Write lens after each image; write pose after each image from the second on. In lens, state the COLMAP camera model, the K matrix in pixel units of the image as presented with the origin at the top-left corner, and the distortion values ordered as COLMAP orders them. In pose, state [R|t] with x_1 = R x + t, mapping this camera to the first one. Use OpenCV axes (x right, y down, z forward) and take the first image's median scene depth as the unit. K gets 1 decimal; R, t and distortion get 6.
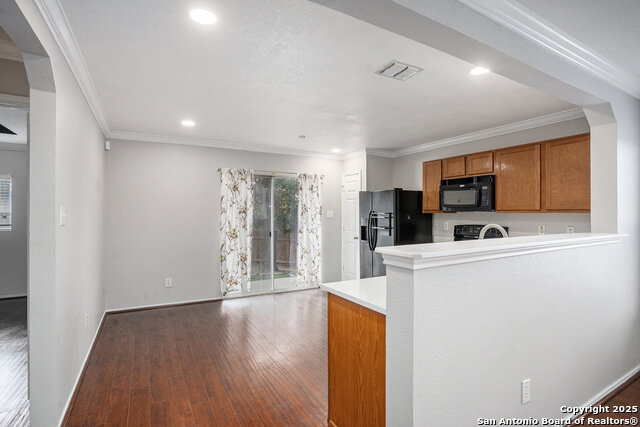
lens RADIAL K [[322.9, 0, 320.9], [0, 322.9, 215.8], [0, 0, 1]] dist [-0.070332, 0.039759]
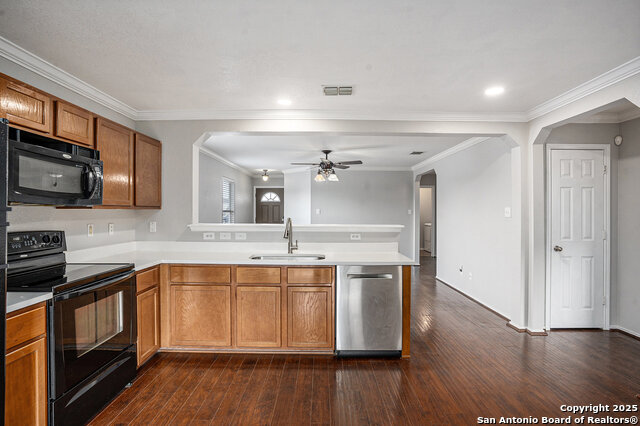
lens RADIAL K [[317.1, 0, 323.4], [0, 317.1, 210.3], [0, 0, 1]] dist [-0.066800, 0.034396]
pose [[-0.873265, -0.002398, 0.487239, -0.135856], [-0.000030, 0.999988, 0.004868, -0.006597], [-0.487245, 0.004237, -0.873255, 1.005091]]
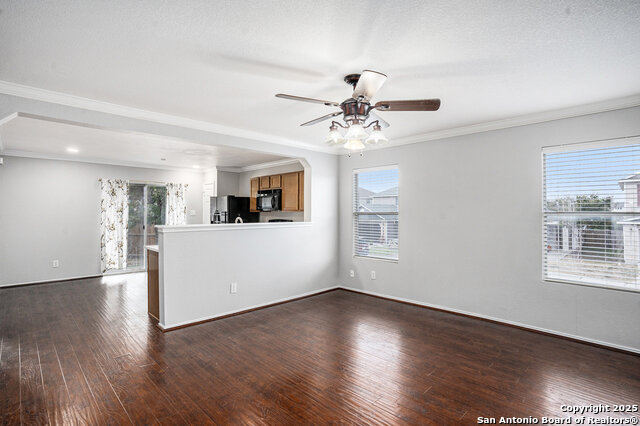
lens RADIAL K [[320.8, 0, 310.1], [0, 320.8, 211.8], [0, 0, 1]] dist [-0.021378, 0.000332]
pose [[0.972615, 0.000370, 0.232422, 0.230375], [0.001680, 0.999961, -0.008621, 0.004312], [-0.232416, 0.008775, 0.972577, -0.504729]]
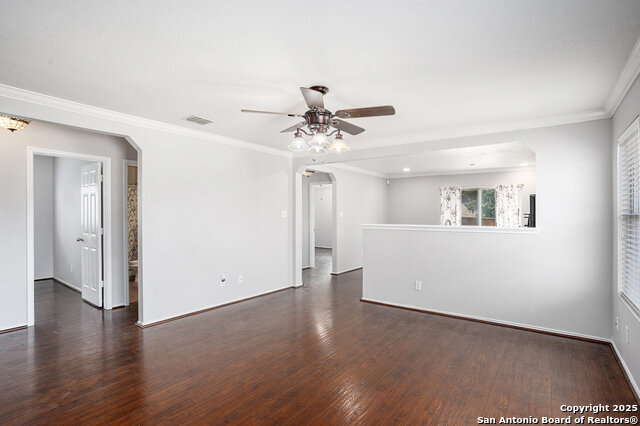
lens RADIAL K [[317.1, 0, 323.4], [0, 317.1, 210.3], [0, 0, 1]] dist [-0.066800, 0.034396]
pose [[0.407086, -0.008624, -0.913349, 0.928183], [-0.010892, 0.999838, -0.014295, 0.002989], [0.913325, 0.015768, 0.406927, -0.233710]]
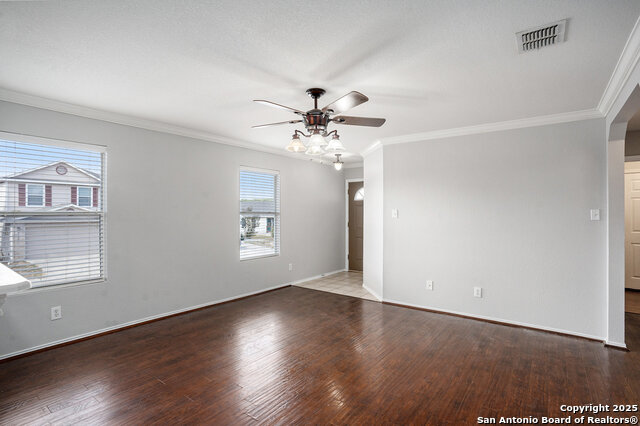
lens RADIAL K [[321.7, 0, 328.4], [0, 321.7, 211.6], [0, 0, 1]] dist [0.000465, 0.000097]
pose [[-0.417658, 0.001428, 0.908603, -0.117688], [0.000998, 0.999999, -0.001113, 0.000838], [-0.908604, 0.000442, -0.417659, 0.208761]]
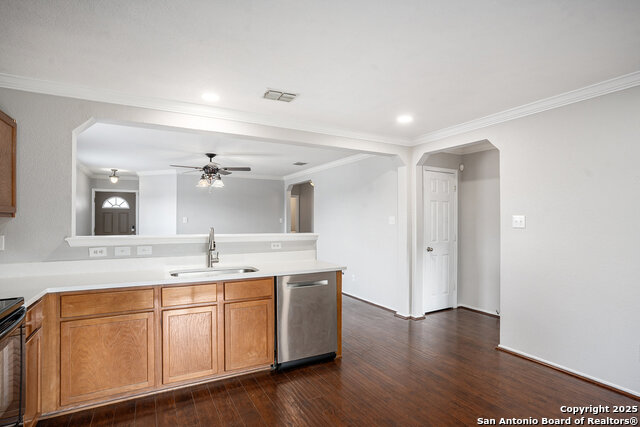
lens RADIAL K [[322.9, 0, 320.9], [0, 322.9, 215.8], [0, 0, 1]] dist [-0.070332, 0.039759]
pose [[-0.999953, -0.001939, 0.009534, 0.039011], [-0.001991, 0.999983, -0.005440, -0.006256], [-0.009523, -0.005459, -0.999940, 1.057182]]
